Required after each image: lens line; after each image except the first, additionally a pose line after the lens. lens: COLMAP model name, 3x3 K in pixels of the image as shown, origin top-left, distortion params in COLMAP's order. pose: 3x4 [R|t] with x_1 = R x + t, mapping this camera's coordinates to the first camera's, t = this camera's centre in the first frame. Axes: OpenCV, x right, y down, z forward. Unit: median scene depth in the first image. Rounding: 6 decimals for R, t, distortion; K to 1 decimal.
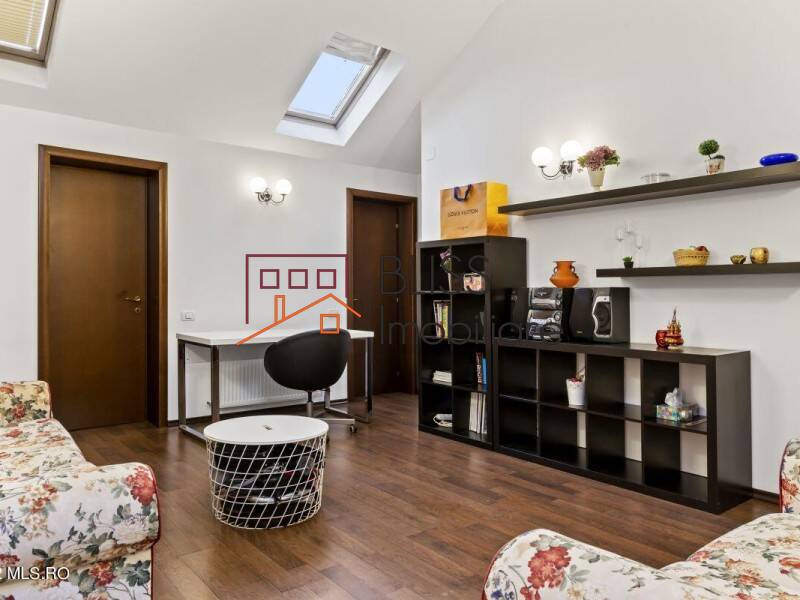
lens RADIAL K [[592.5, 0, 396.9], [0, 592.5, 299.7], [0, 0, 1]] dist [0.008988, 0.002542]
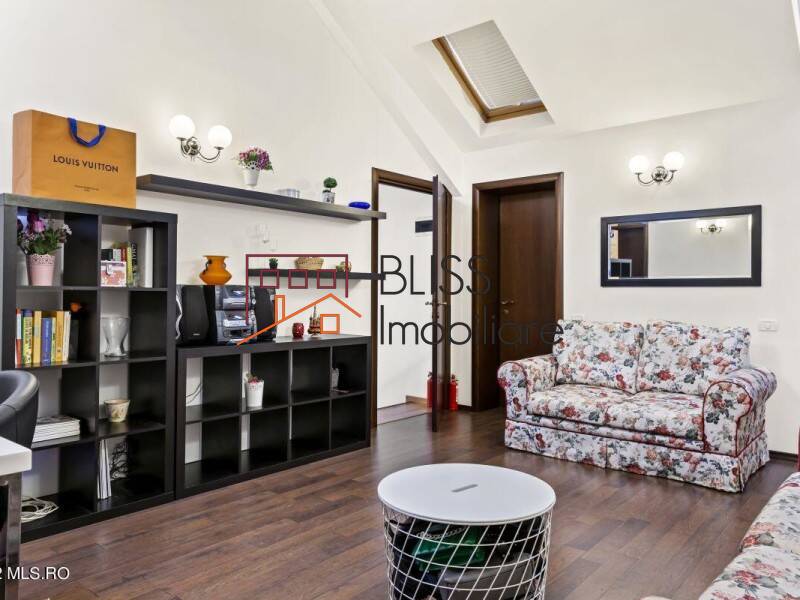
lens RADIAL K [[592.5, 0, 396.8], [0, 592.5, 294.2], [0, 0, 1]] dist [0.008988, 0.002542]
pose [[-0.195779, -0.004963, 0.980635, -0.699277], [0.002024, 0.999983, 0.005465, -0.012141], [-0.980646, 0.003055, -0.195766, 0.961663]]
